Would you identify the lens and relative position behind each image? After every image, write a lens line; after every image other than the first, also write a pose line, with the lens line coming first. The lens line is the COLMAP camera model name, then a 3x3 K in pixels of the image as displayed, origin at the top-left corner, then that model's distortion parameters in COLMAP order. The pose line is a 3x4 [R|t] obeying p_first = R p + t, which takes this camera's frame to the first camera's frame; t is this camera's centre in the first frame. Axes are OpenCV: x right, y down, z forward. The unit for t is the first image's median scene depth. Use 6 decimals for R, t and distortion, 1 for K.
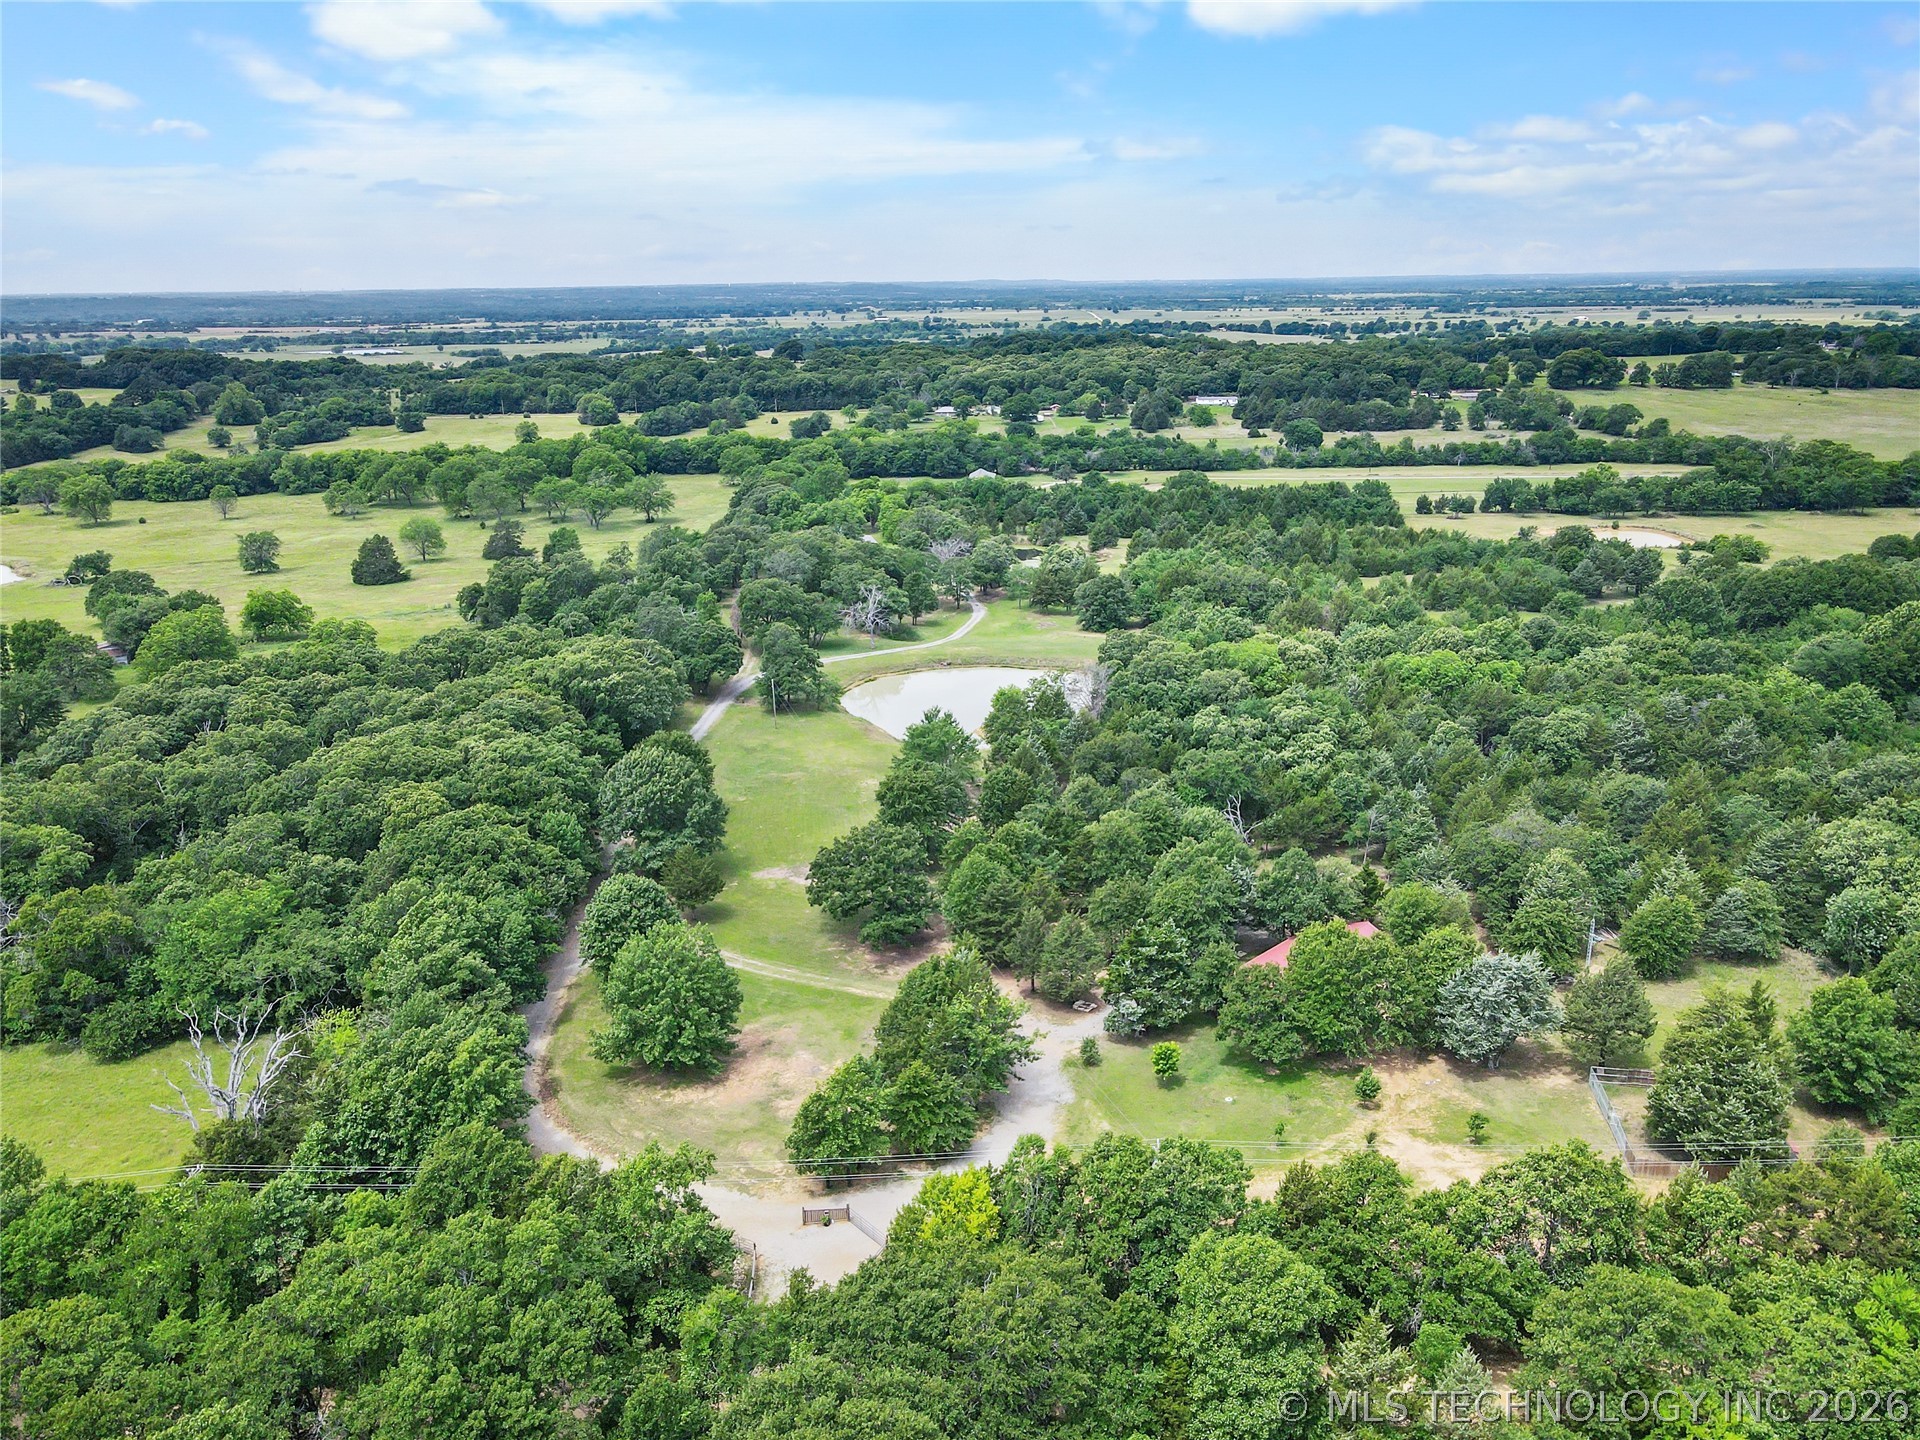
lens RADIAL K [[1403.2, 0, 960.0], [0, 1403.2, 720.0], [0, 0, 1]] dist [-0.001683, 0.035644]
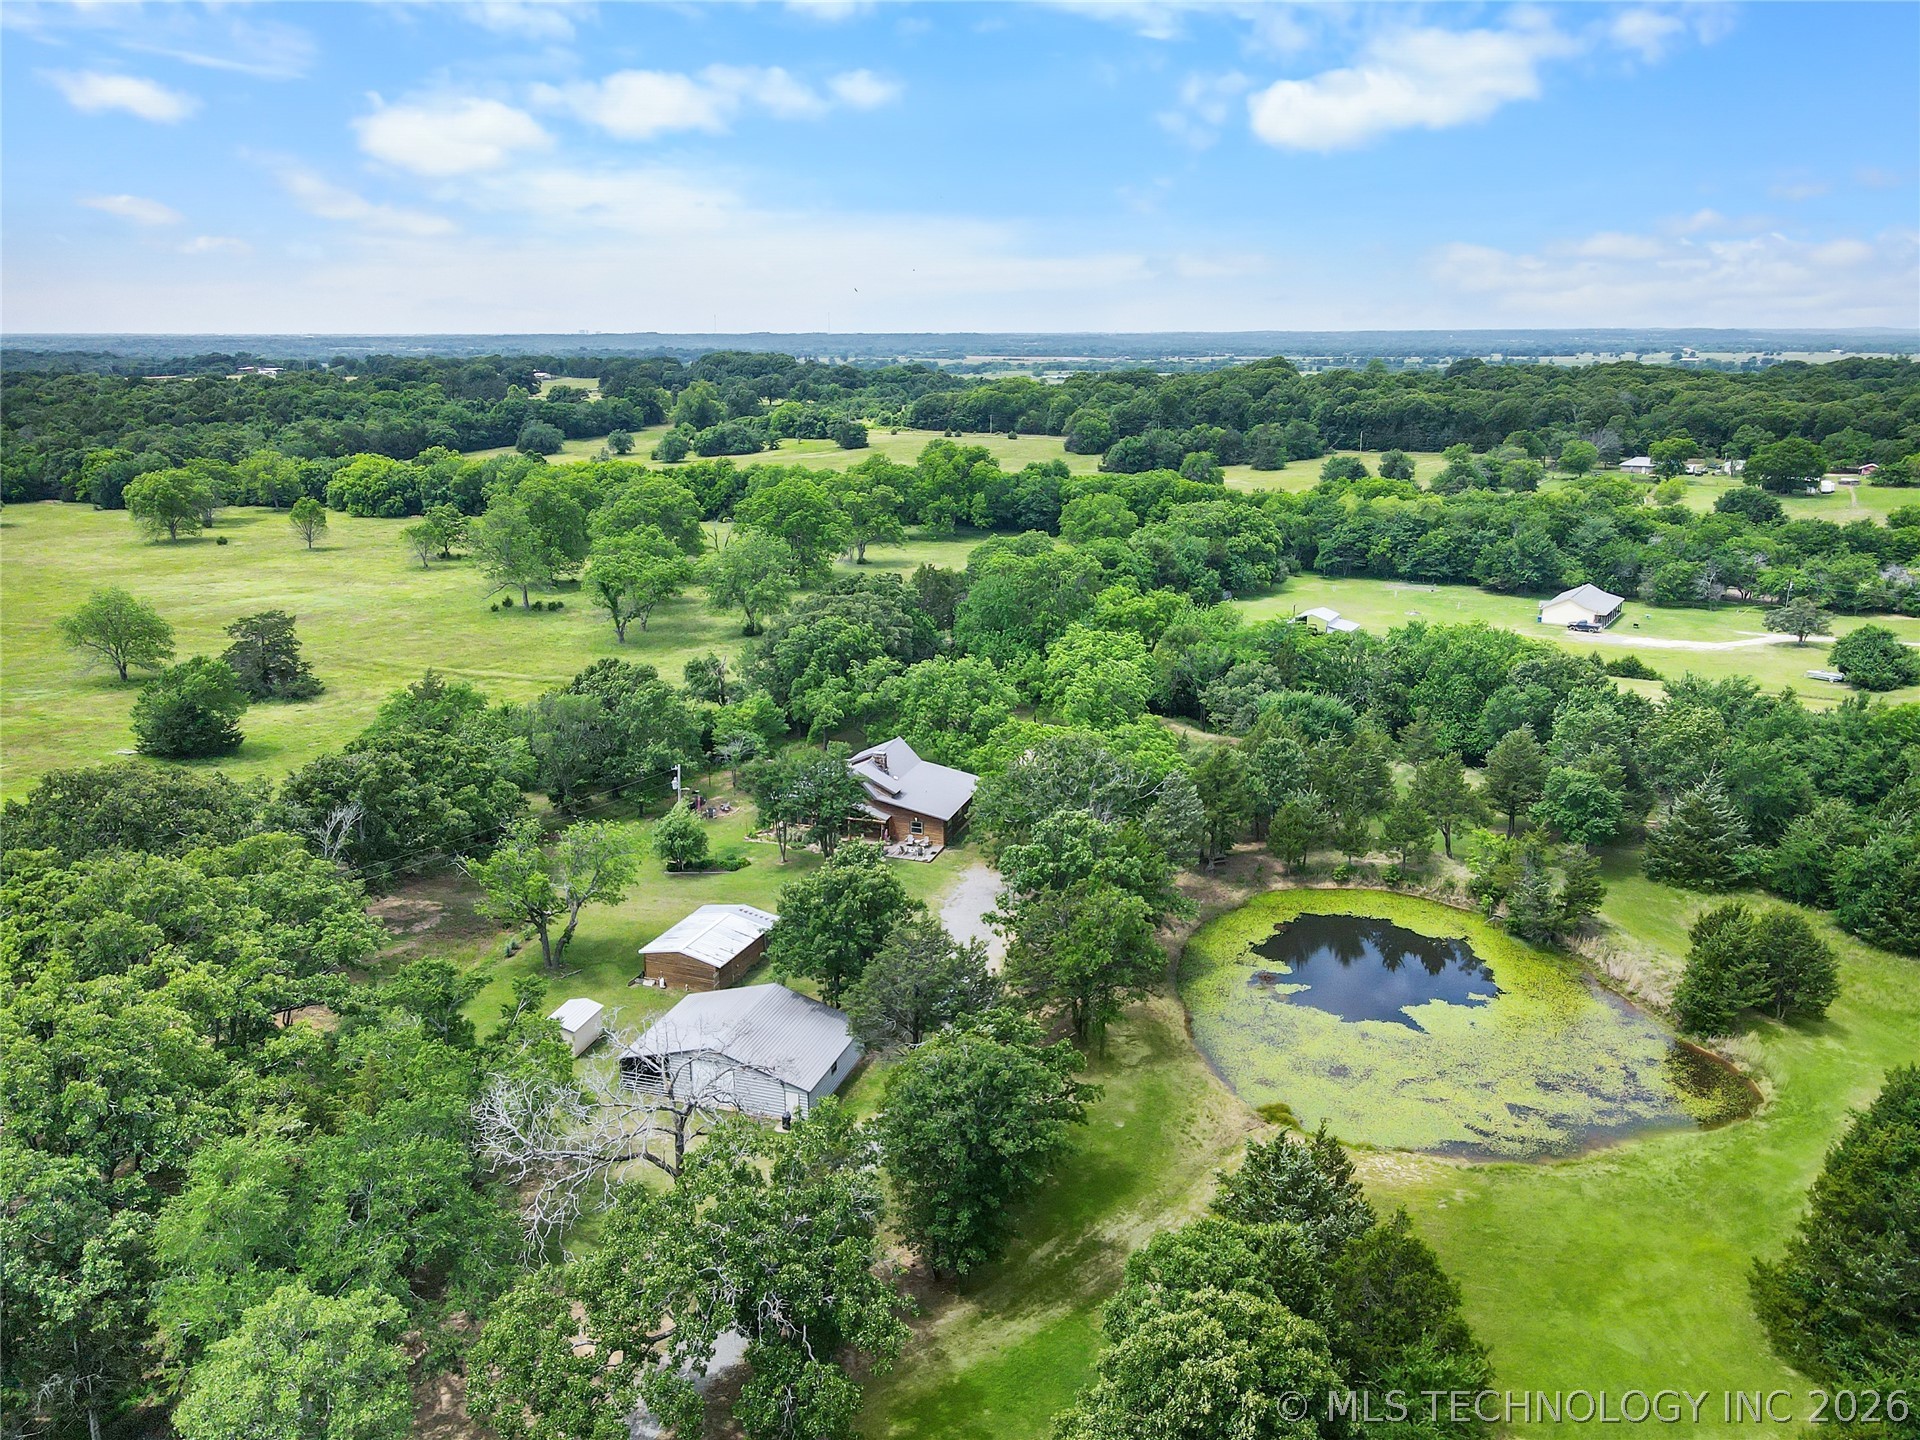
lens RADIAL K [[1403.2, 0, 960.0], [0, 1403.2, 720.0], [0, 0, 1]] dist [-0.001683, 0.035644]
pose [[0.858525, 0.150436, -0.490208, 0.066105], [-0.164987, 0.986201, 0.013698, -0.104723], [0.485504, 0.069118, 0.871498, 0.492716]]
